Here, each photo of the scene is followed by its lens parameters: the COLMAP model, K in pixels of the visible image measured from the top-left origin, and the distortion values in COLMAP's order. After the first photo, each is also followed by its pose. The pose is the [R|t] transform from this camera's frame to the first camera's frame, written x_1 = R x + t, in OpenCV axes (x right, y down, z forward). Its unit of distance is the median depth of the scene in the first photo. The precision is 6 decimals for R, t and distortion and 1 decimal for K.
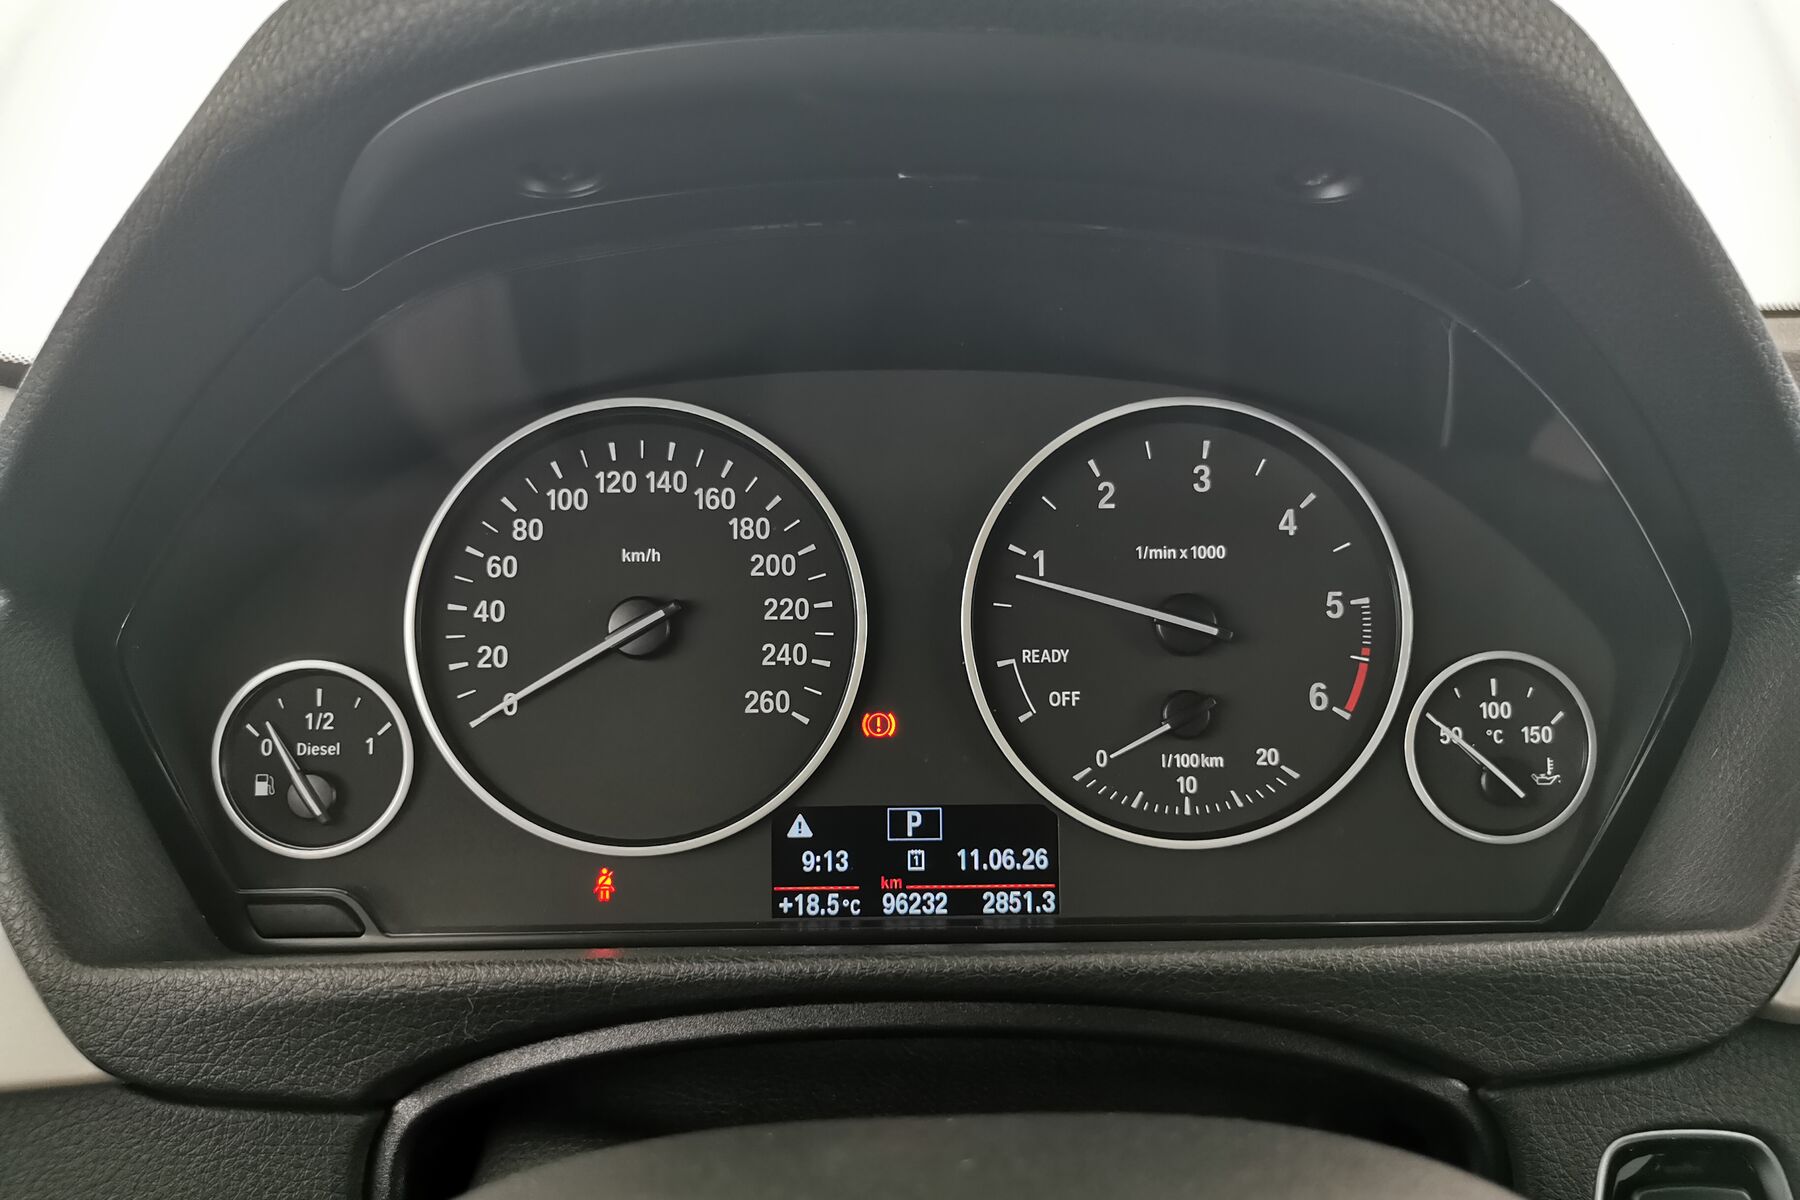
lens RADIAL K [[1329.6, 0, 911.6], [0, 1329.6, 603.4], [0, 0, 1]] dist [-0.006702, -0.004198]
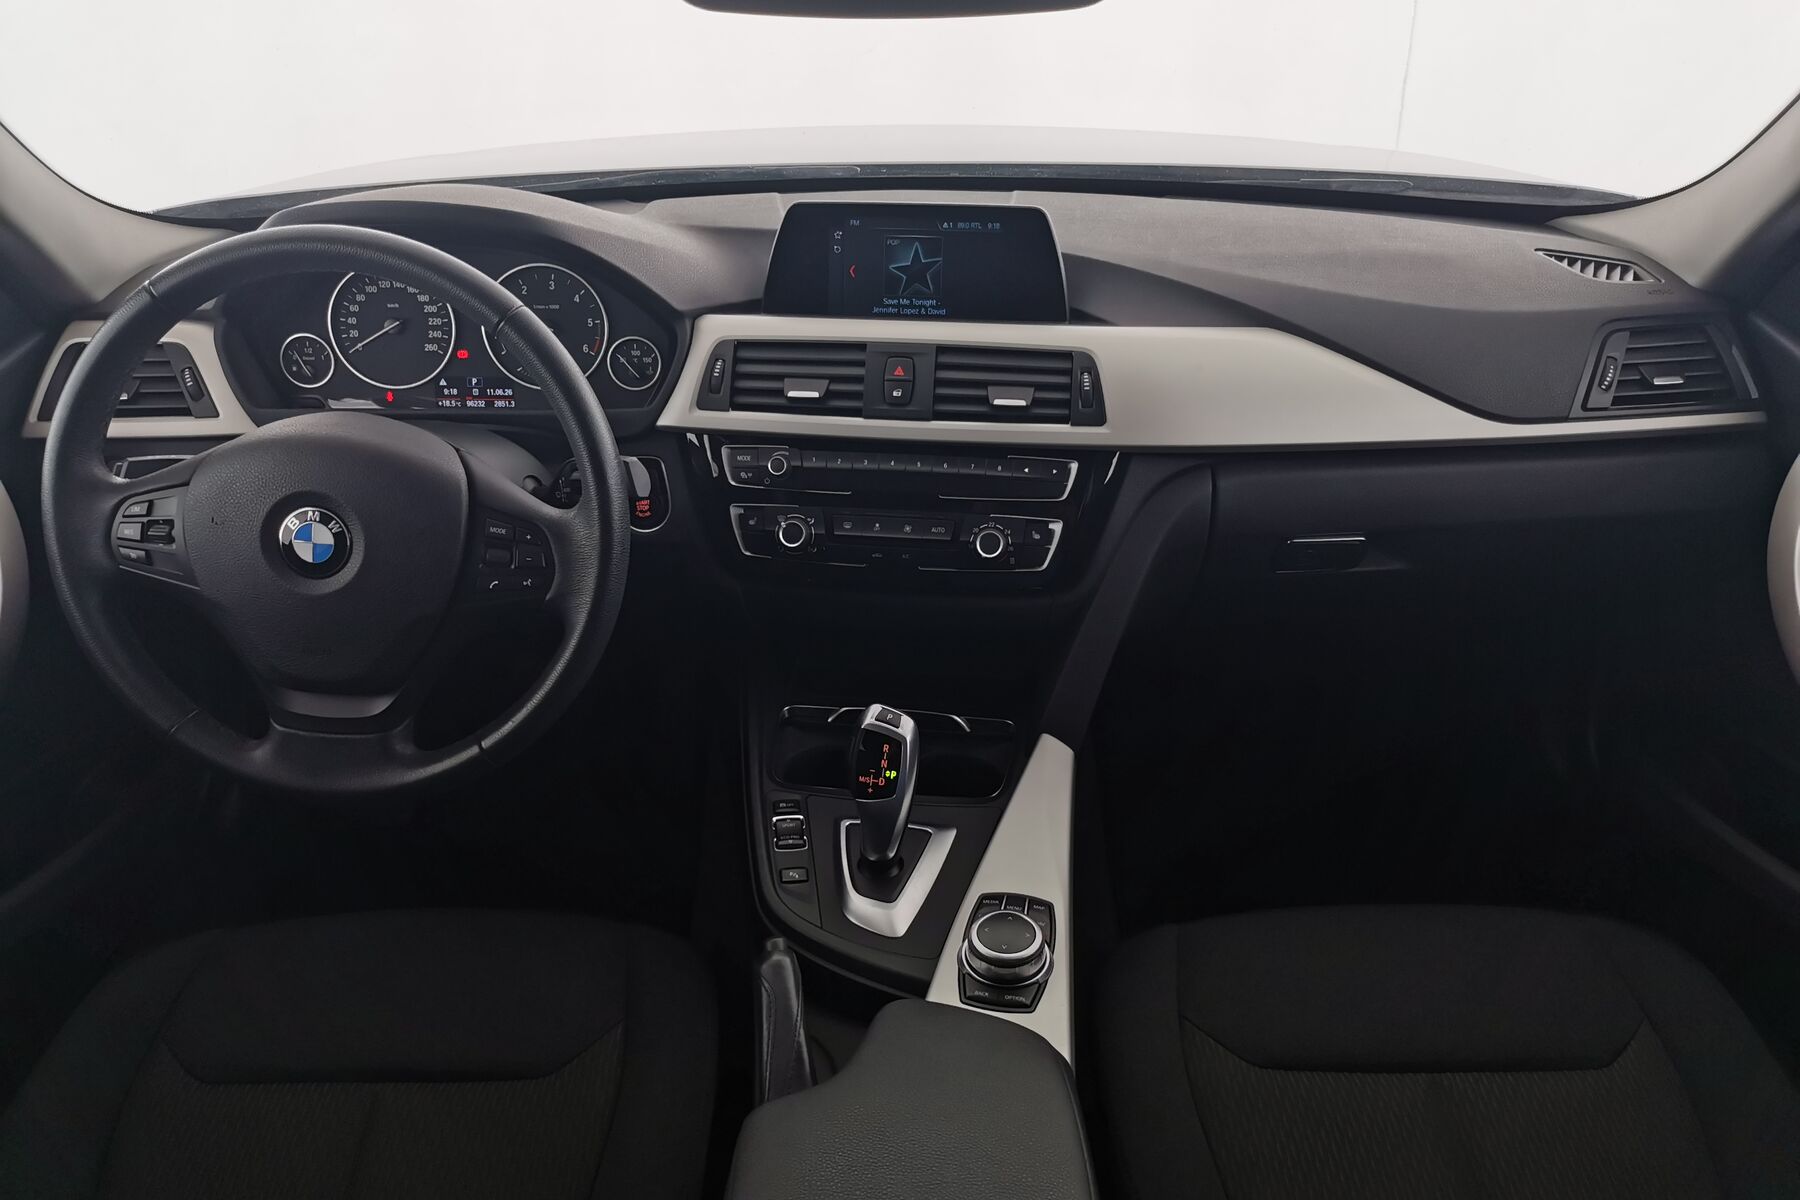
lens RADIAL K [[1329.6, 0, 890.3], [0, 1329.6, 610.1], [0, 0, 1]] dist [-0.006702, -0.004198]
pose [[0.999391, 0.011632, 0.032913, 1.038430], [-0.020055, 0.963043, 0.268600, -0.235242], [-0.028572, -0.269097, 0.962689, -2.735753]]
